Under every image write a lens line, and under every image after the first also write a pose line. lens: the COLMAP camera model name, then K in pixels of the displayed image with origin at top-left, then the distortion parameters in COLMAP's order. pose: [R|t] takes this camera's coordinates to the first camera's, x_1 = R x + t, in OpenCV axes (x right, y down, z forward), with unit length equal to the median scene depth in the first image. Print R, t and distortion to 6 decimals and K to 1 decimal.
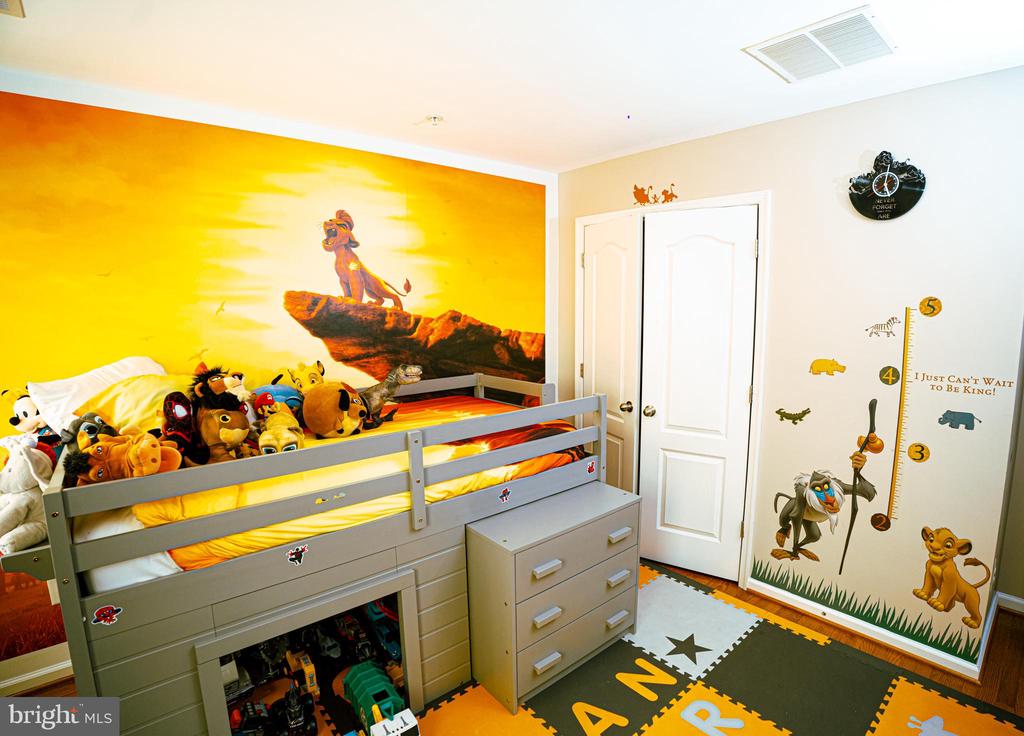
lens RADIAL K [[537.7, 0, 512.0], [0, 537.7, 368.0], [0, 0, 1]] dist [-0.047395, 0.000103]
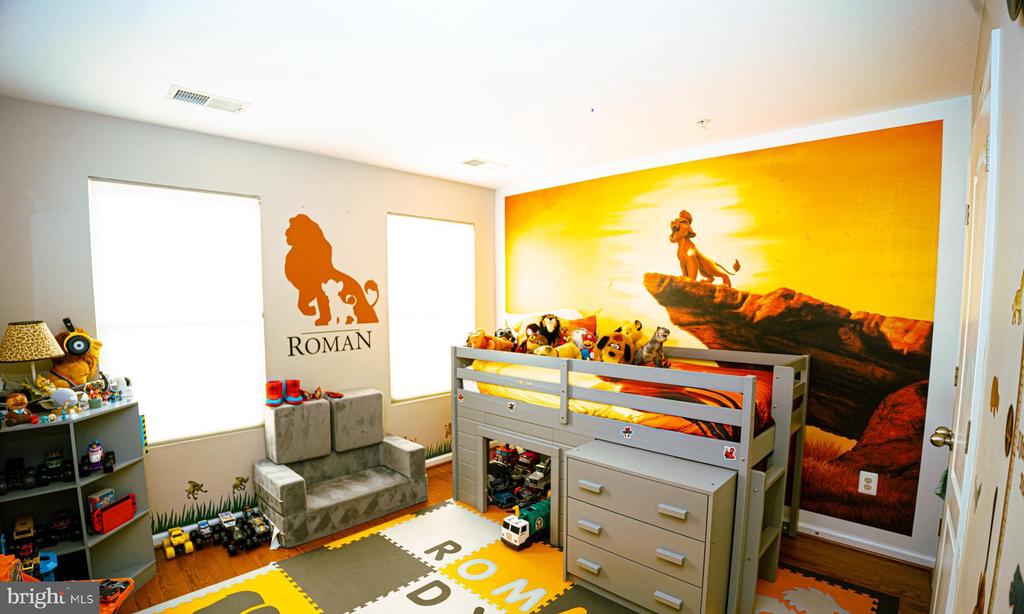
lens RADIAL K [[478.3, 0, 512.9], [0, 478.3, 335.2], [0, 0, 1]] dist [-0.001438, -0.000262]
pose [[0.133000, 0.095228, -0.986531, 0.766257], [-0.129724, 0.988483, 0.077927, -0.026478], [0.982590, 0.117612, 0.143822, 0.420478]]
